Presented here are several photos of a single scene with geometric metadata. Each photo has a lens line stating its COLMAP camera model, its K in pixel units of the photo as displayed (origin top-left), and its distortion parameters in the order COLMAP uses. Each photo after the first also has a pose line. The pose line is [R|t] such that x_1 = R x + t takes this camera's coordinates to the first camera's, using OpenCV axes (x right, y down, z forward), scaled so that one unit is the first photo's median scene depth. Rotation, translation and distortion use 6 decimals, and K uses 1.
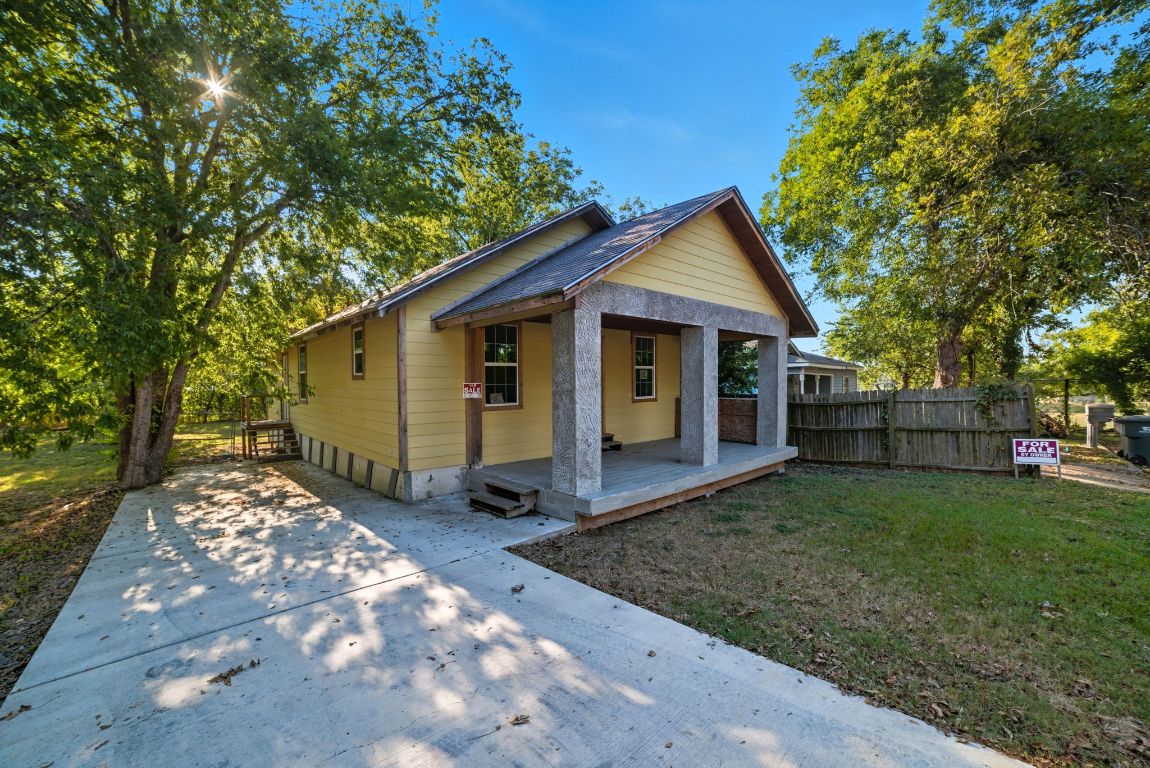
lens RADIAL K [[468.7, 0, 575.2], [0, 468.7, 391.1], [0, 0, 1]] dist [-0.109386, 0.039020]
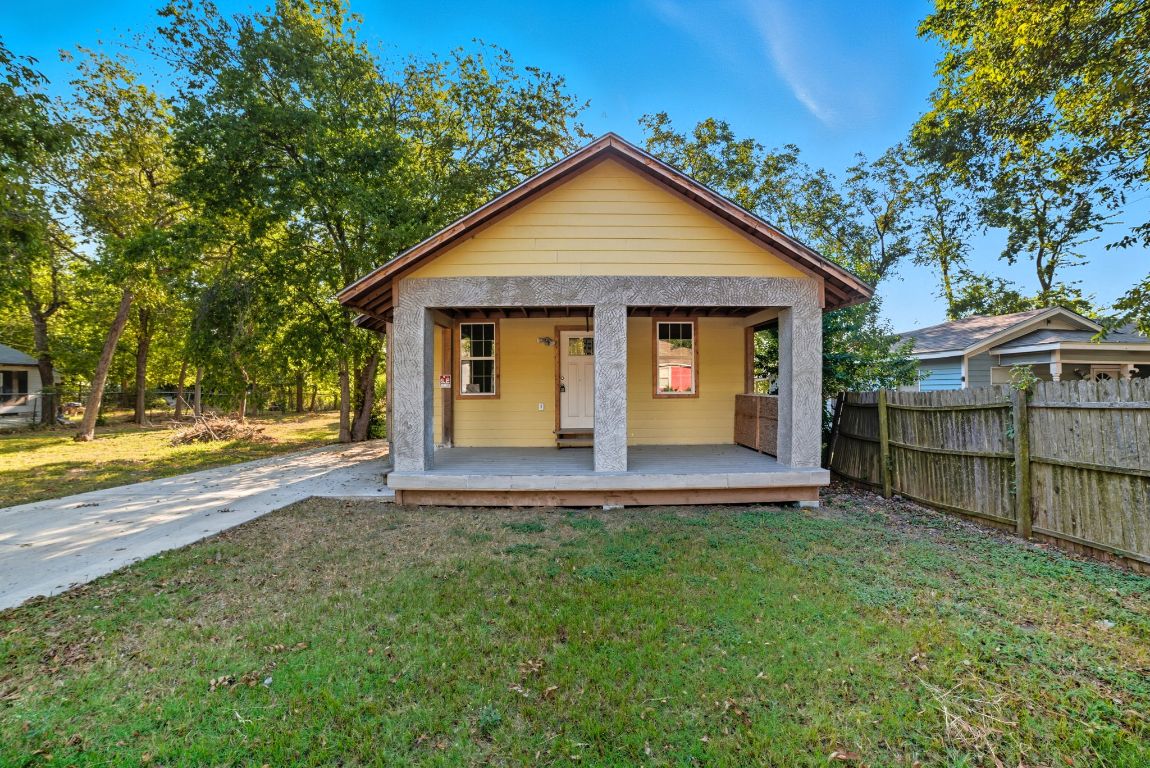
lens RADIAL K [[461.4, 0, 569.5], [0, 461.4, 384.3], [0, 0, 1]] dist [-0.097871, 0.027530]
pose [[0.747848, 0.006578, -0.663837, 0.719584], [-0.016663, 0.999822, -0.008865, 0.011227], [0.663661, 0.017691, 0.747825, 0.307811]]
